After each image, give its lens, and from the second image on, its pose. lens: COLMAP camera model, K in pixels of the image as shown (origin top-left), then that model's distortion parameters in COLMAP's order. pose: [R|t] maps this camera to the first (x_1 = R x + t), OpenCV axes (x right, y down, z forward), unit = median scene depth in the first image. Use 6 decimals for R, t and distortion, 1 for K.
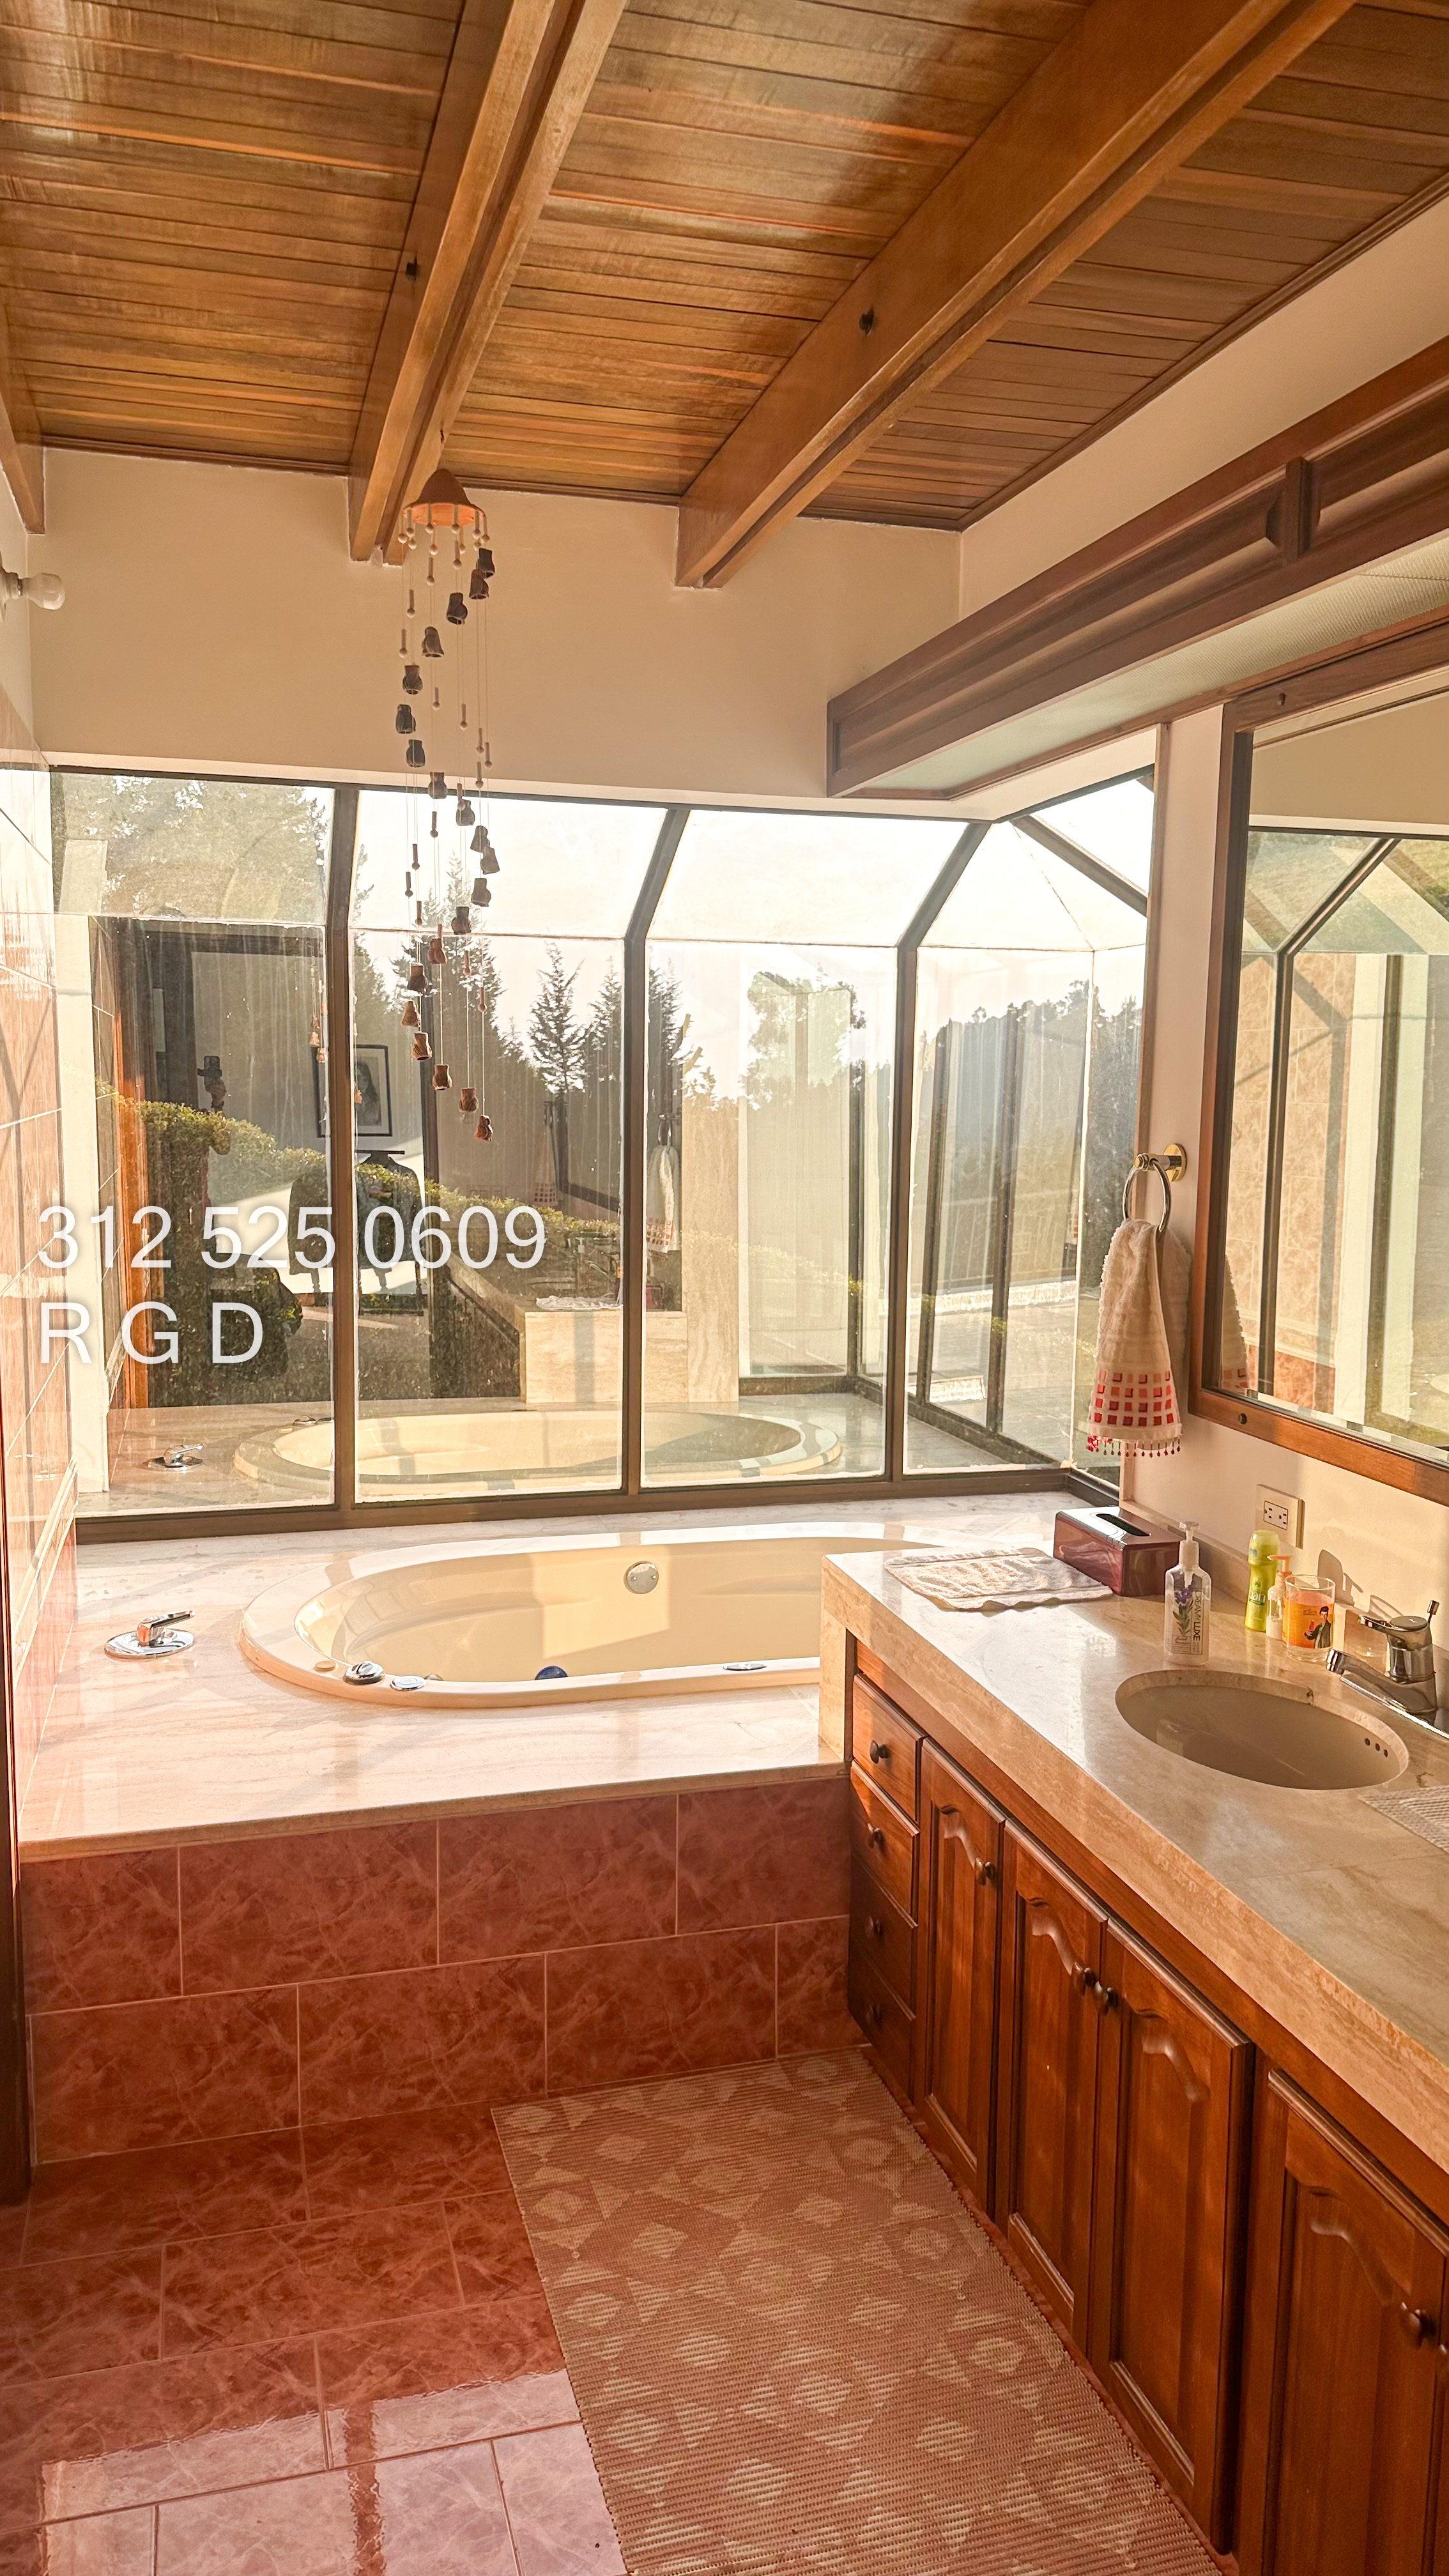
lens RADIAL K [[1819.4, 0, 707.7], [0, 1819.4, 1287.9], [0, 0, 1]] dist [0.073266, -0.119600]
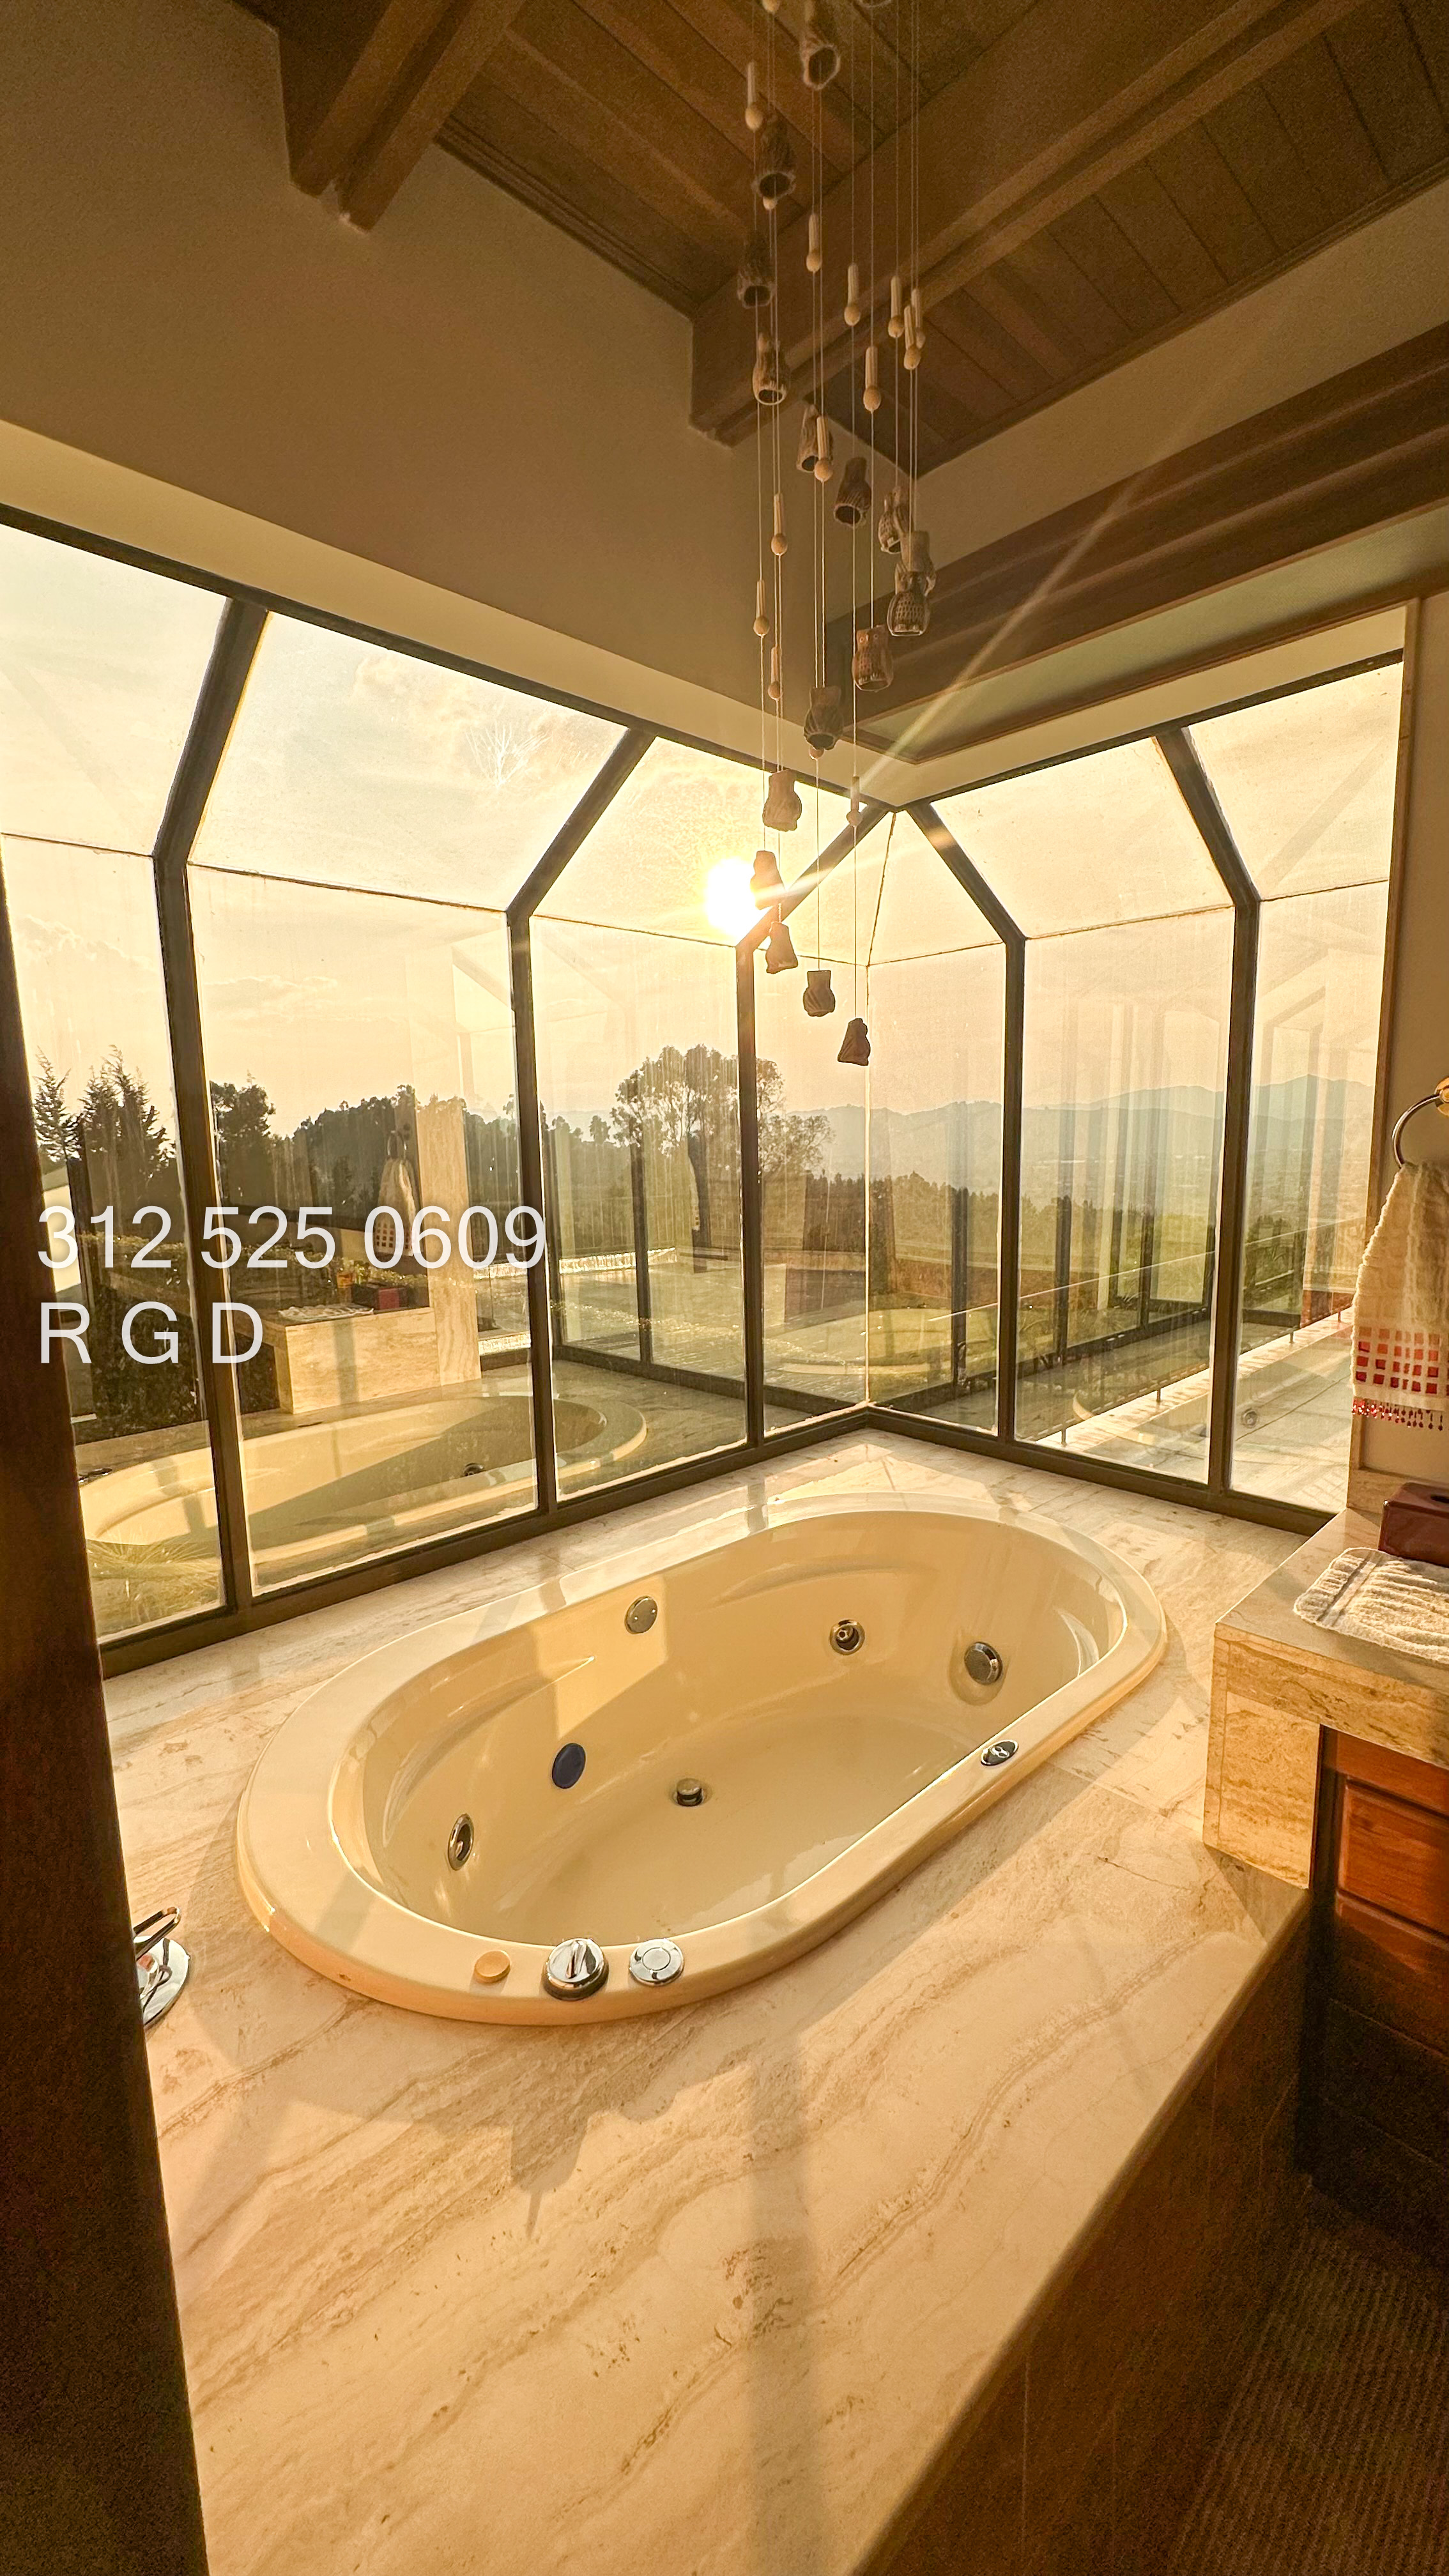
lens RADIAL K [[1025.7, 0, 724.6], [0, 1025.7, 1282.5], [0, 0, 1]] dist [-0.006016, 0.000091]
pose [[0.874291, -0.096174, 0.475780, -0.310517], [0.085946, 0.995360, 0.043267, -0.031022], [-0.477733, 0.003063, 0.878500, 0.735573]]
